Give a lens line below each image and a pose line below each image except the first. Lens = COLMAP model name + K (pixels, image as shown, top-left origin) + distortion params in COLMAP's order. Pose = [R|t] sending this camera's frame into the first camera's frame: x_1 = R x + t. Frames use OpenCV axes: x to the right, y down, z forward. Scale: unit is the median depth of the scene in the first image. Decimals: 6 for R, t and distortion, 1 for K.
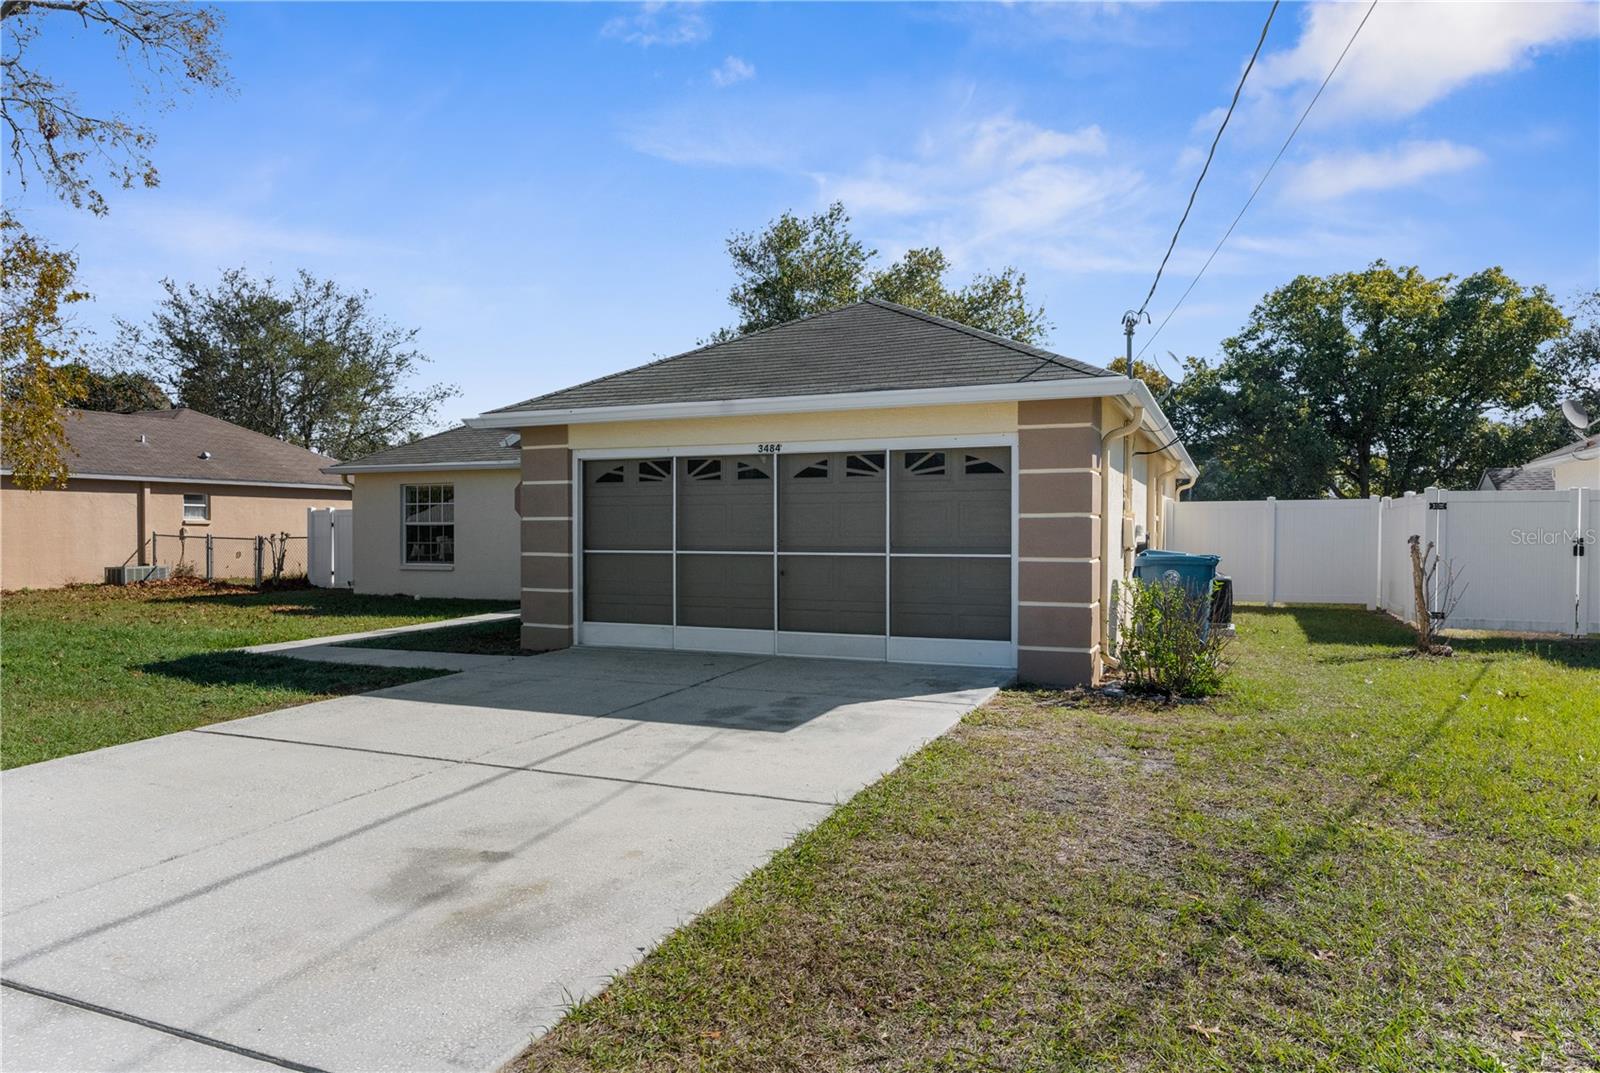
lens RADIAL K [[1033.0, 0, 789.3], [0, 1033.0, 542.2], [0, 0, 1]] dist [-0.011061, -0.000123]
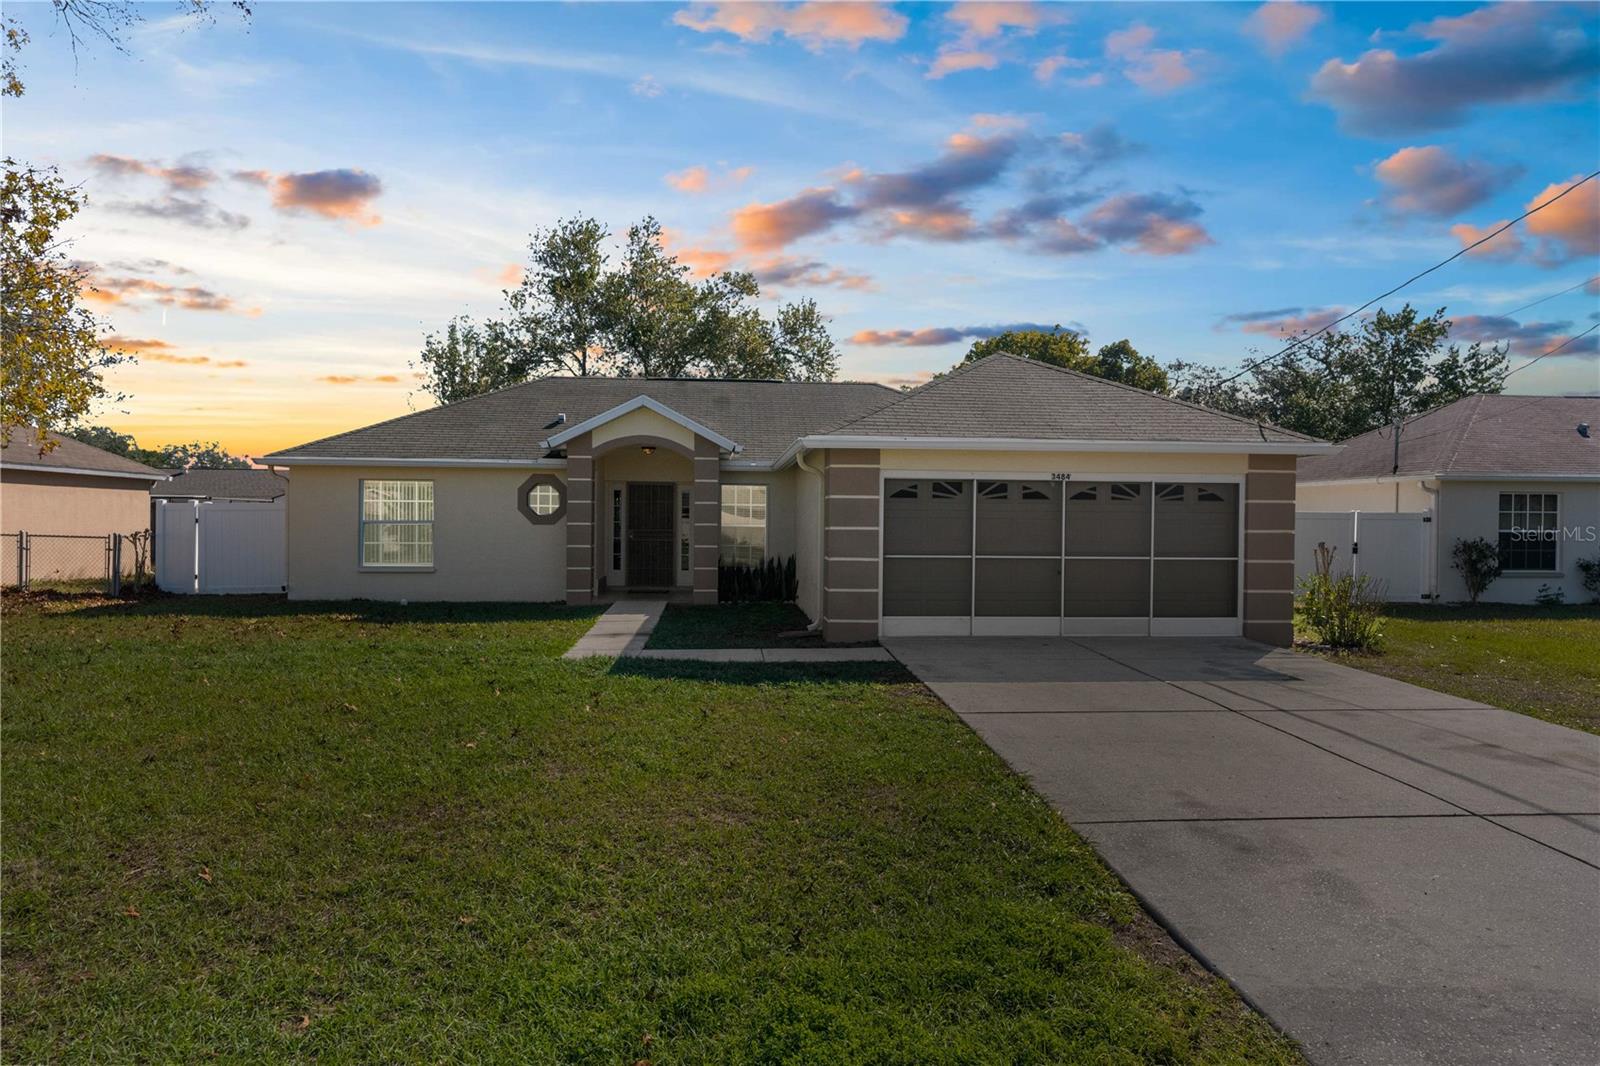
lens RADIAL K [[1033.0, 0, 803.7], [0, 1033.0, 529.3], [0, 0, 1]] dist [-0.011061, -0.000123]
pose [[0.876548, 0.004520, 0.481292, -0.864339], [-0.003211, 0.999989, -0.003544, -0.017982], [-0.481303, 0.001561, 0.876553, 0.016063]]
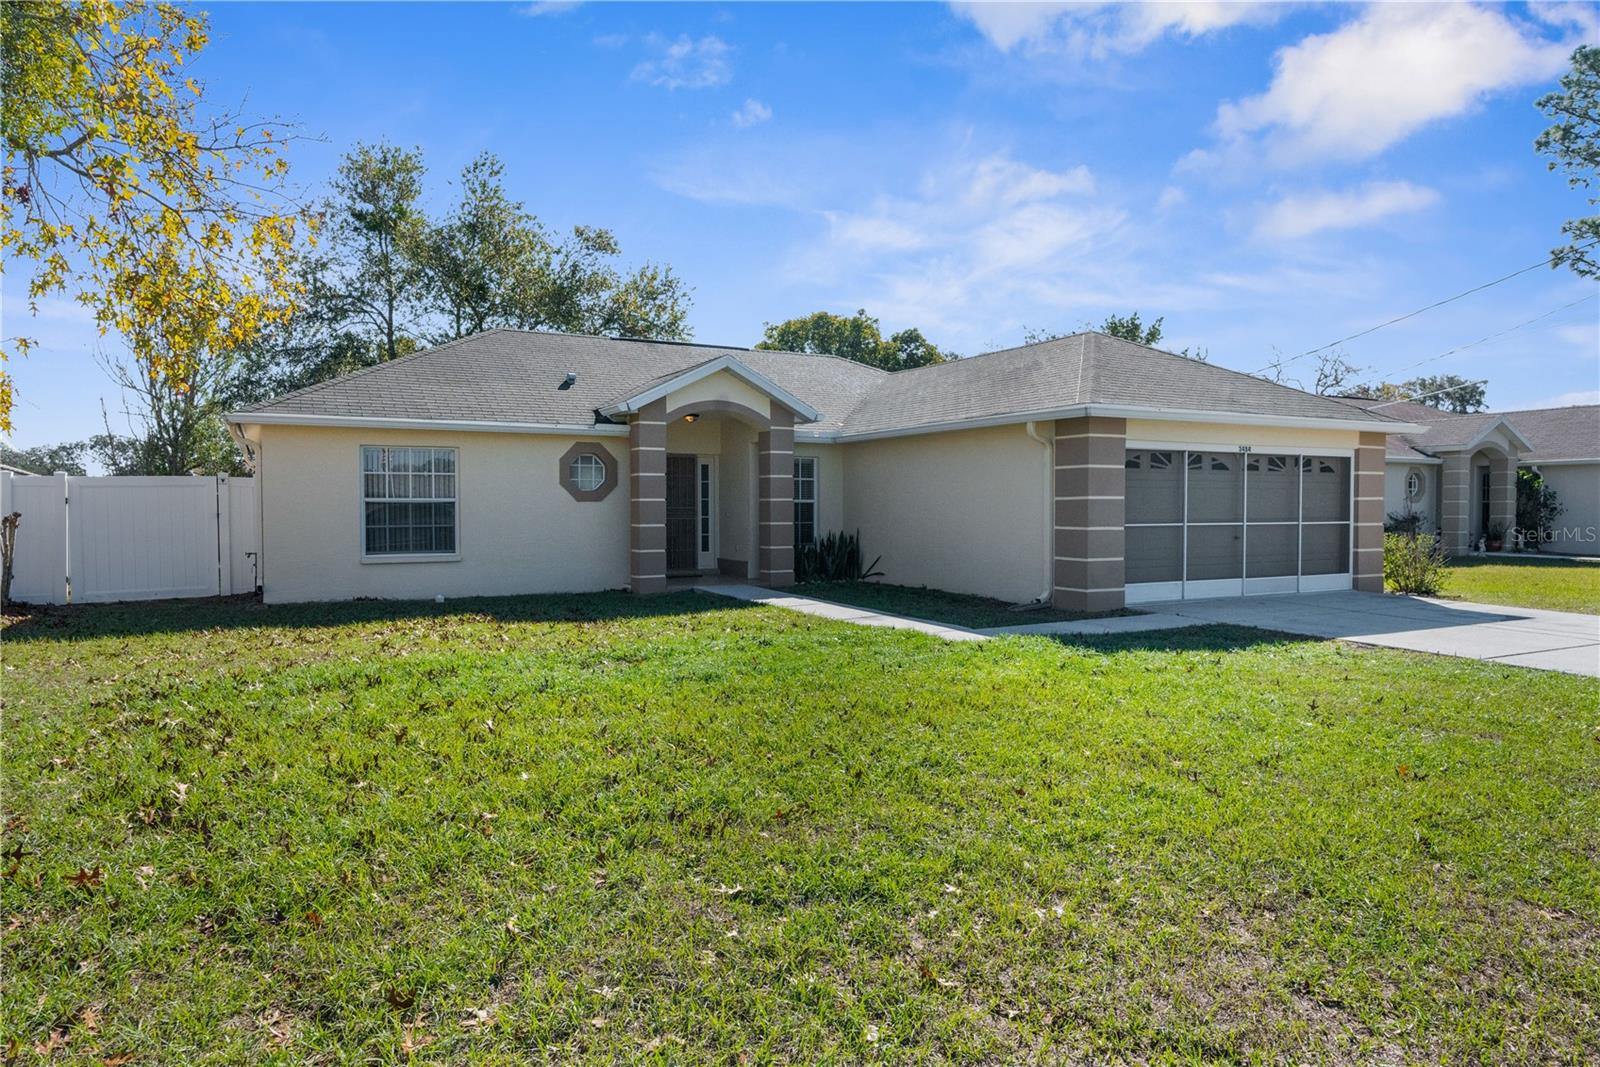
lens RADIAL K [[1033.0, 0, 795.1], [0, 1033.0, 527.5], [0, 0, 1]] dist [-0.011061, -0.000123]
pose [[0.601446, -0.016167, 0.798750, -1.408952], [0.011809, 0.999866, 0.011346, -0.006642], [-0.798826, 0.002609, 0.601556, 0.600563]]
